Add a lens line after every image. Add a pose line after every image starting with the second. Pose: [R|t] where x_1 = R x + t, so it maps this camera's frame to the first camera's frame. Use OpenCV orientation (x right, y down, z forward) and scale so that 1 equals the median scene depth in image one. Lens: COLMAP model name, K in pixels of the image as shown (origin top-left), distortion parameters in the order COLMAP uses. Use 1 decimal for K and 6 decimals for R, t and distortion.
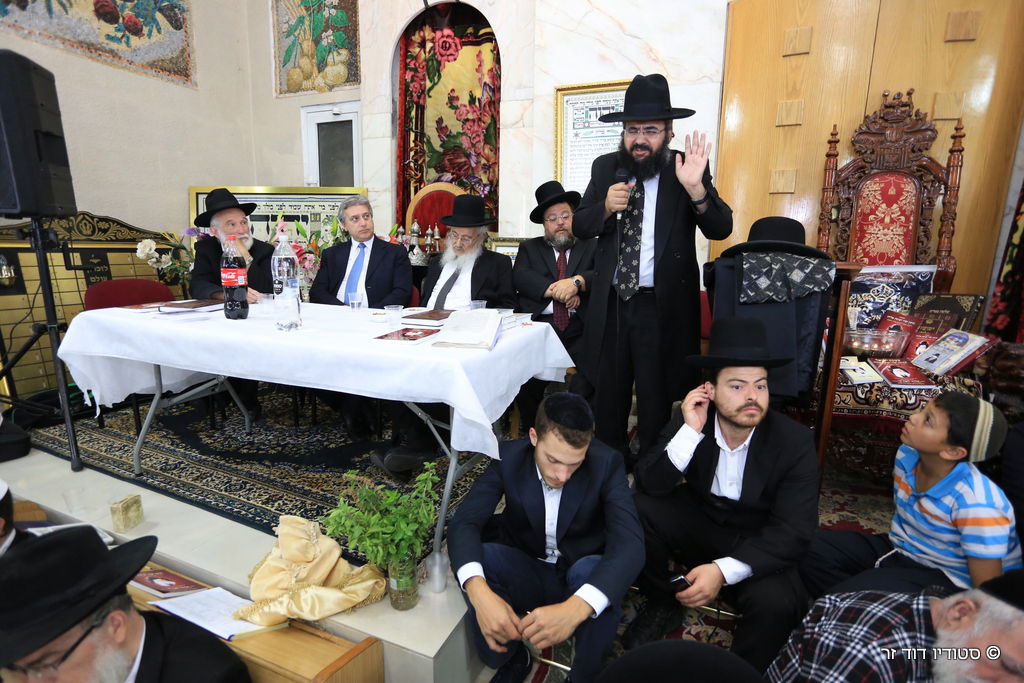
lens RADIAL K [[514.7, 0, 514.4], [0, 514.7, 345.7], [0, 0, 1]] dist [-0.062188, 0.025739]
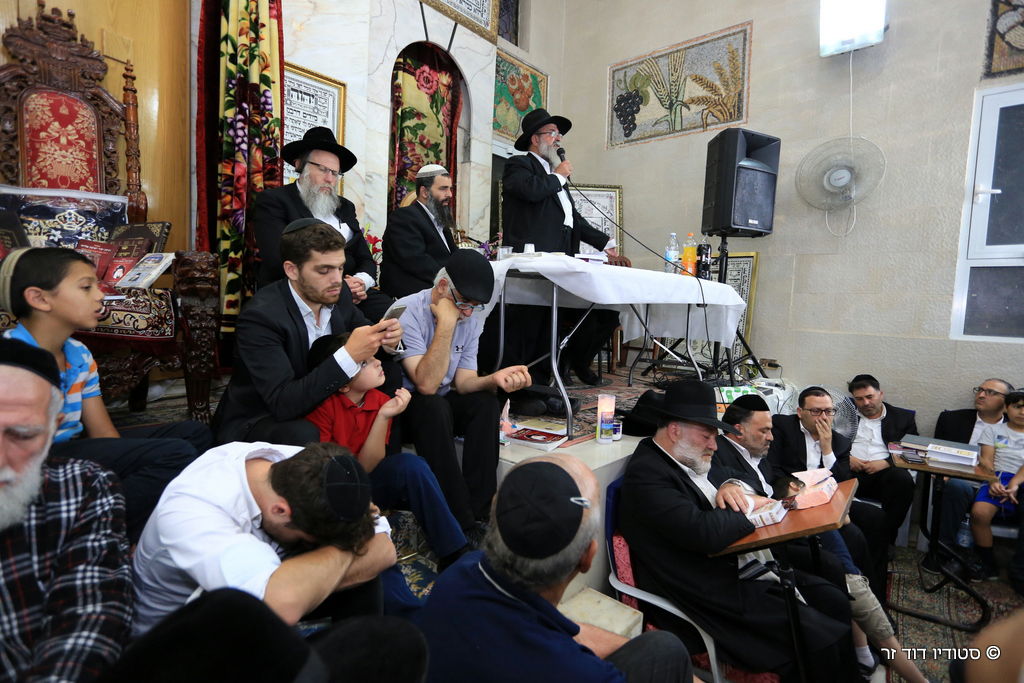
lens RADIAL K [[503.6, 0, 513.2], [0, 503.6, 344.6], [0, 0, 1]] dist [-0.059696, 0.023349]
pose [[0.341025, -0.081749, 0.936493, 0.118293], [0.159183, 0.986847, 0.028178, 0.159522], [-0.926479, 0.139464, 0.349552, -0.014410]]
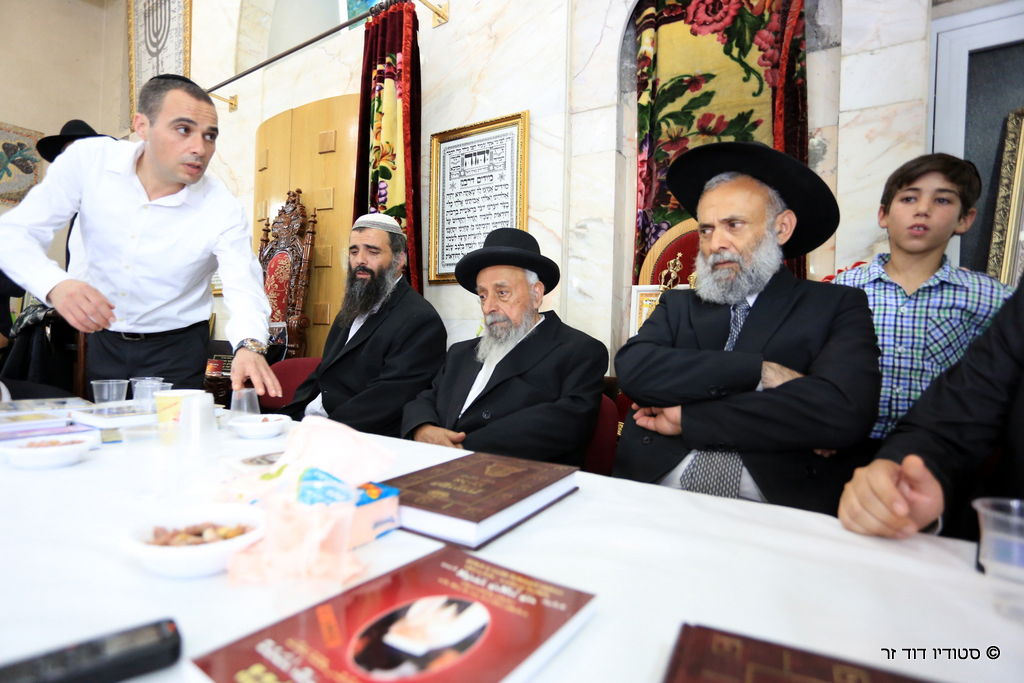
lens RADIAL K [[514.7, 0, 503.6], [0, 514.7, 347.4], [0, 0, 1]] dist [-0.062188, 0.025739]
pose [[0.981620, 0.014619, -0.190286, 1.118075], [-0.049382, 0.982561, -0.179261, 0.069790], [0.184347, 0.185363, 0.965224, -0.066799]]
